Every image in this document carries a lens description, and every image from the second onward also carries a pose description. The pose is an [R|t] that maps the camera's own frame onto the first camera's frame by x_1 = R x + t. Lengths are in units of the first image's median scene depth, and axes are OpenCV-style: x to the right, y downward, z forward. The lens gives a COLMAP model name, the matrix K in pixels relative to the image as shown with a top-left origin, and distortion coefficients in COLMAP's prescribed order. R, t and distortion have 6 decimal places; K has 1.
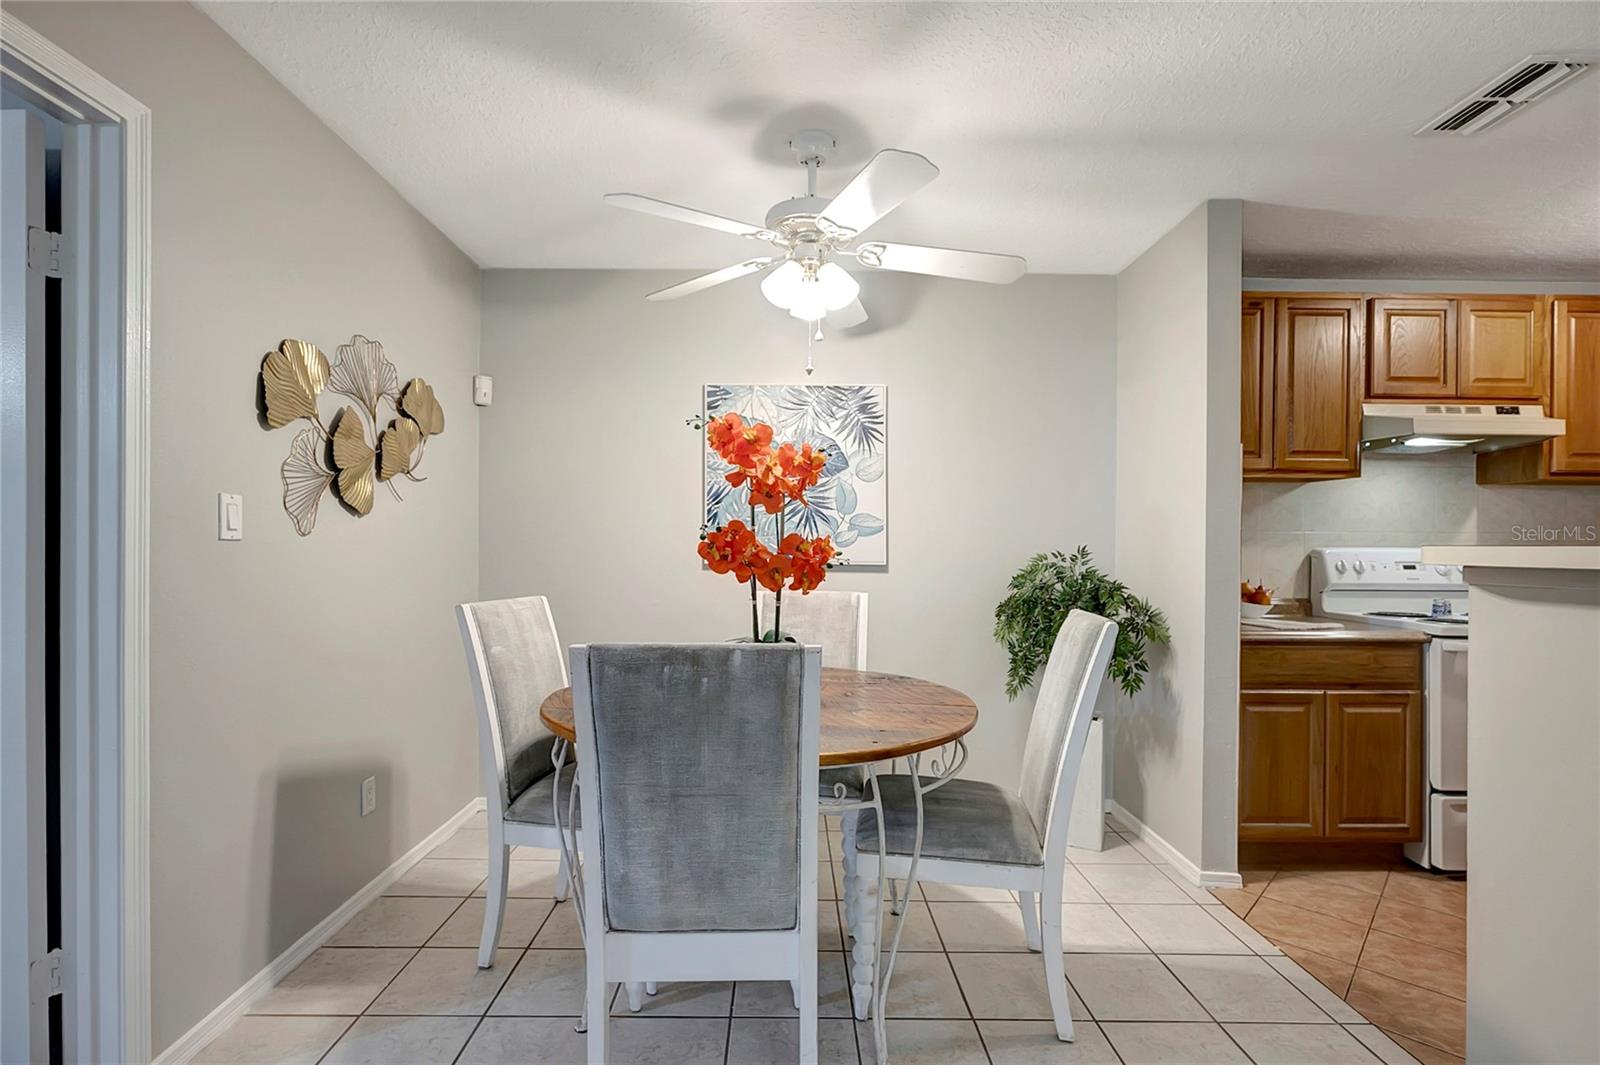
lens RADIAL K [[728.9, 0, 795.6], [0, 728.9, 545.6], [0, 0, 1]] dist [-0.027572, 0.015135]
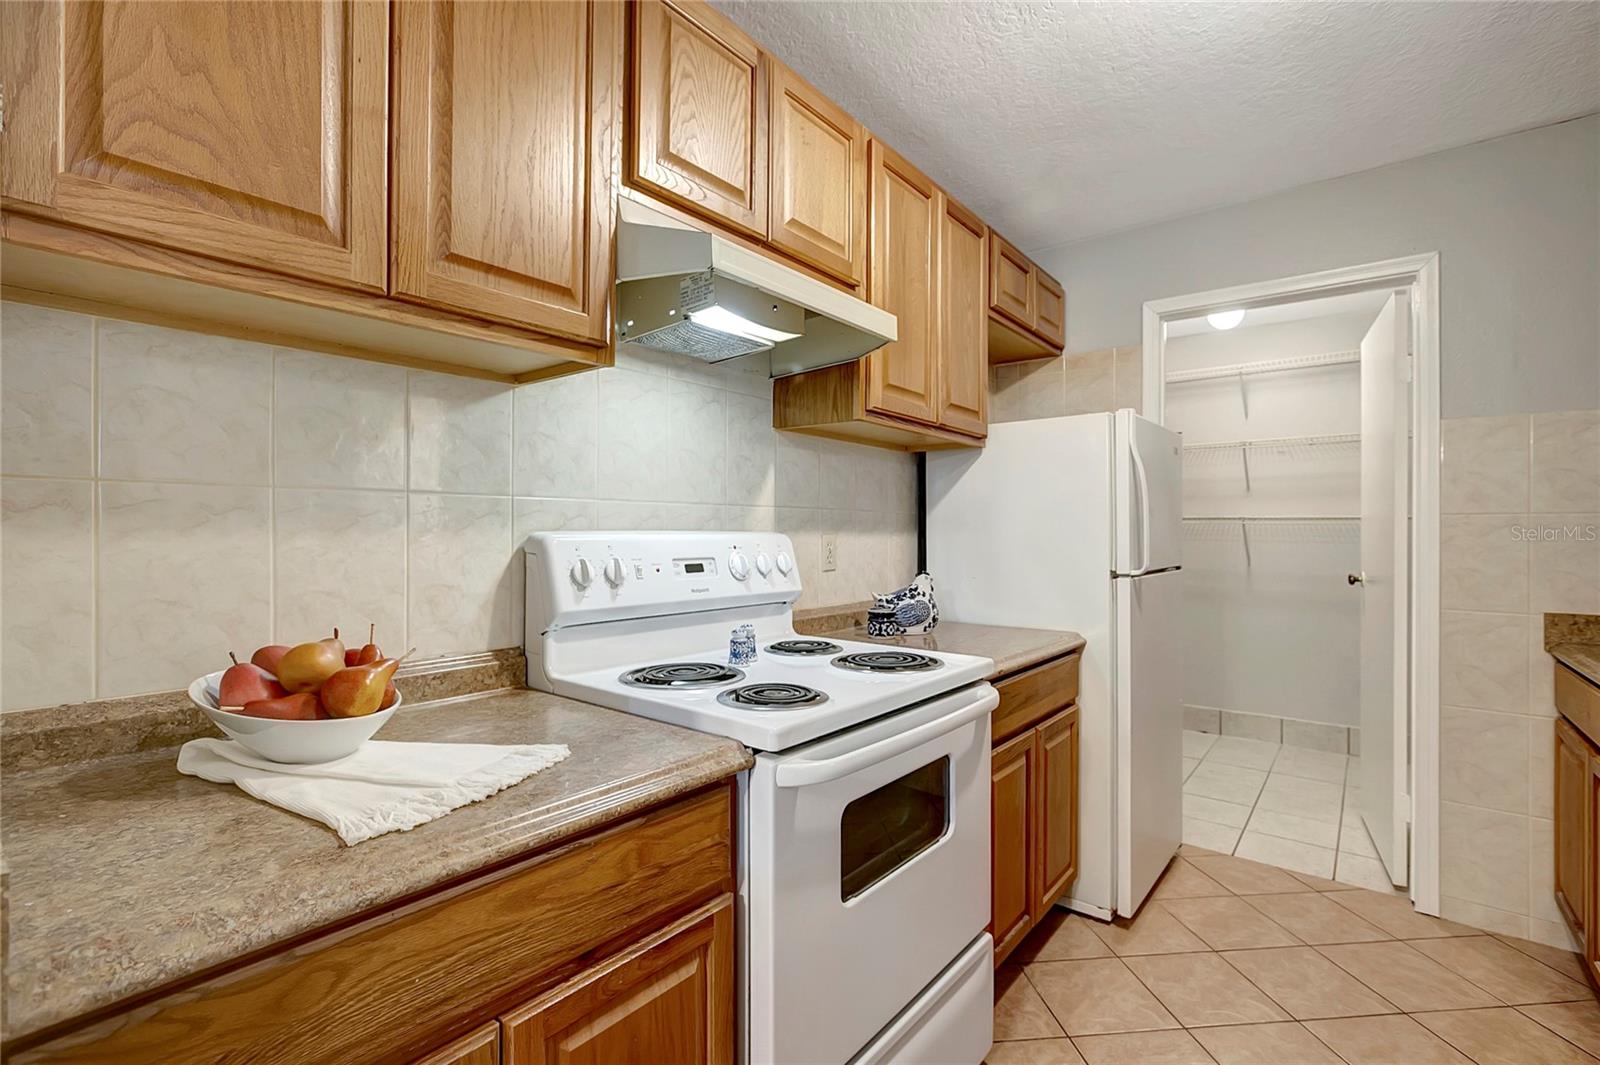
lens RADIAL K [[731.2, 0, 806.2], [0, 731.2, 526.5], [0, 0, 1]] dist [-0.035660, 0.025624]
pose [[0.625530, 0.000950, 0.780199, 0.528451], [-0.001074, 0.999999, -0.000357, -0.000409], [-0.780199, -0.000615, 0.625531, 0.653584]]
